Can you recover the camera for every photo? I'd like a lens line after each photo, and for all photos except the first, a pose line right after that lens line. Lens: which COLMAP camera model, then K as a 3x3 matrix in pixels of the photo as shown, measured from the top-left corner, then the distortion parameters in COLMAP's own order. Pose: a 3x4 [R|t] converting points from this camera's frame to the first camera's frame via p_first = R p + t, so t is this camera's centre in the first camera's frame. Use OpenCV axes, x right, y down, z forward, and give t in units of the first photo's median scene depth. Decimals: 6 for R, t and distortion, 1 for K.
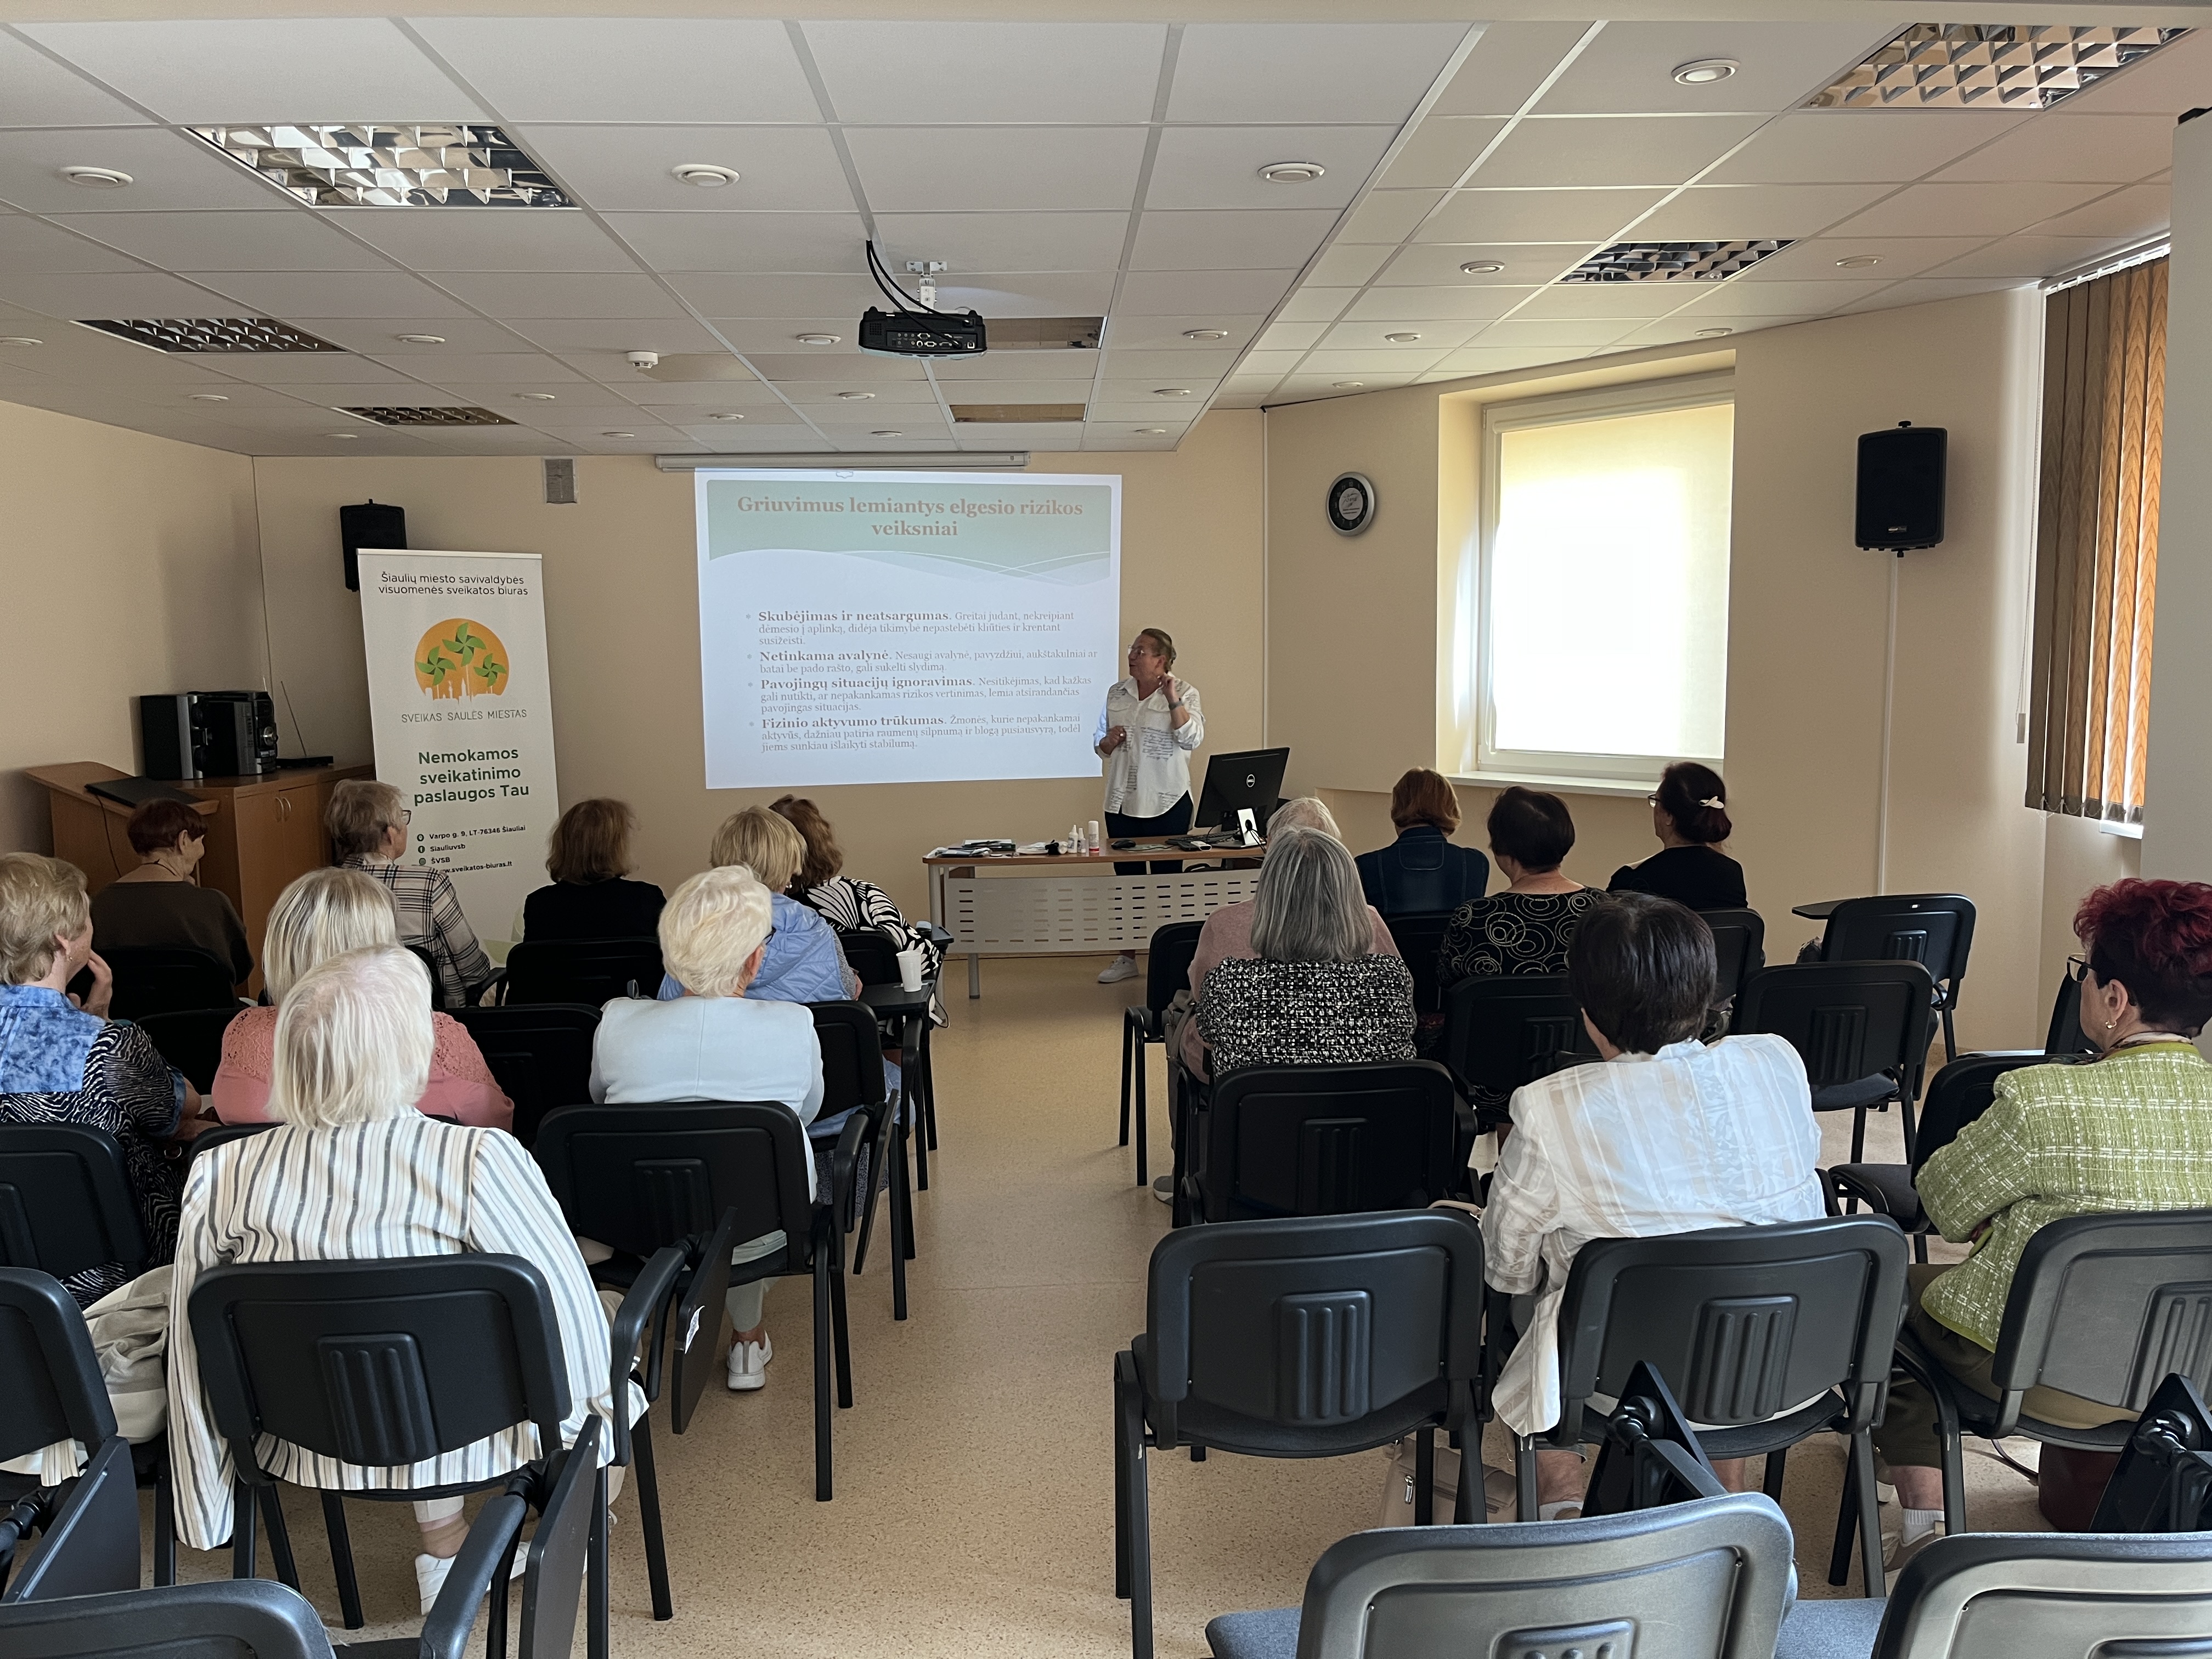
lens RADIAL K [[1699.6, 0, 1106.0], [0, 1699.6, 829.5], [0, 0, 1]] dist [0.063634, -0.106273]
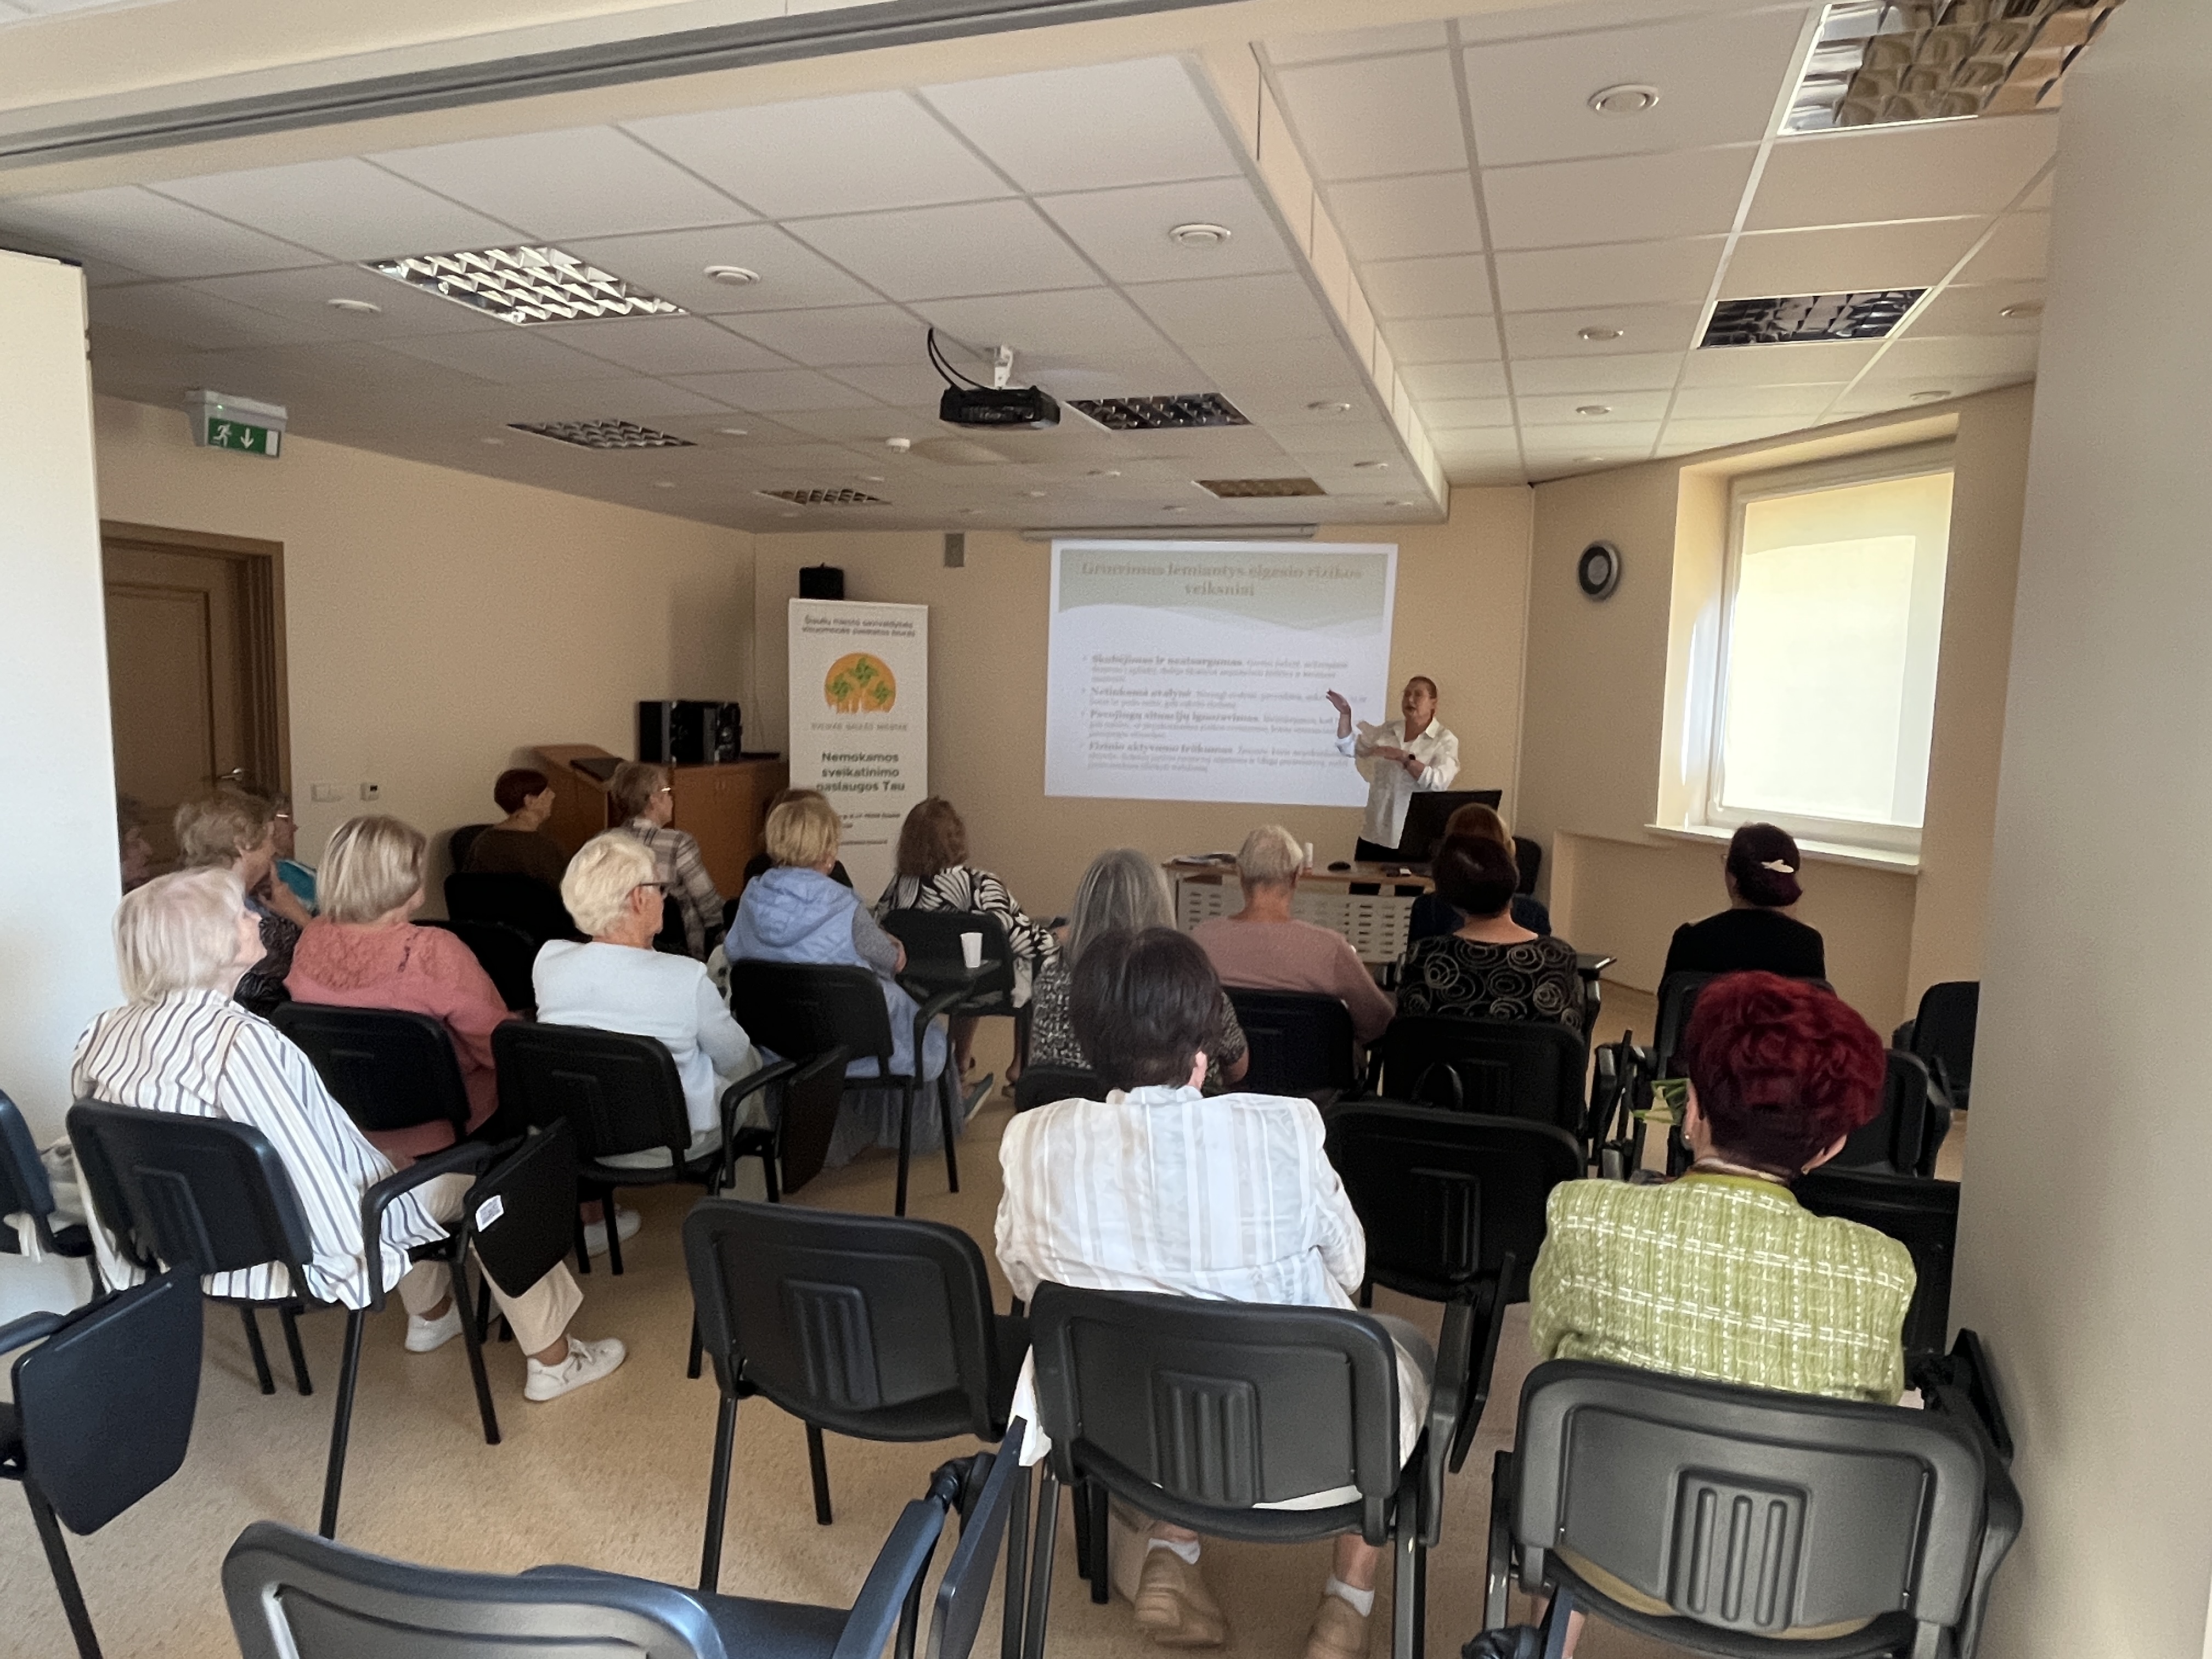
lens RADIAL K [[1364.7, 0, 1106.0], [0, 1364.7, 829.5], [0, 0, 1]] dist [-0.010629, -0.000883]
pose [[0.931368, 0.074062, -0.356467, 0.183968], [-0.078143, 0.996938, 0.002962, -0.005878], [0.355595, 0.025097, 0.934303, 0.093306]]
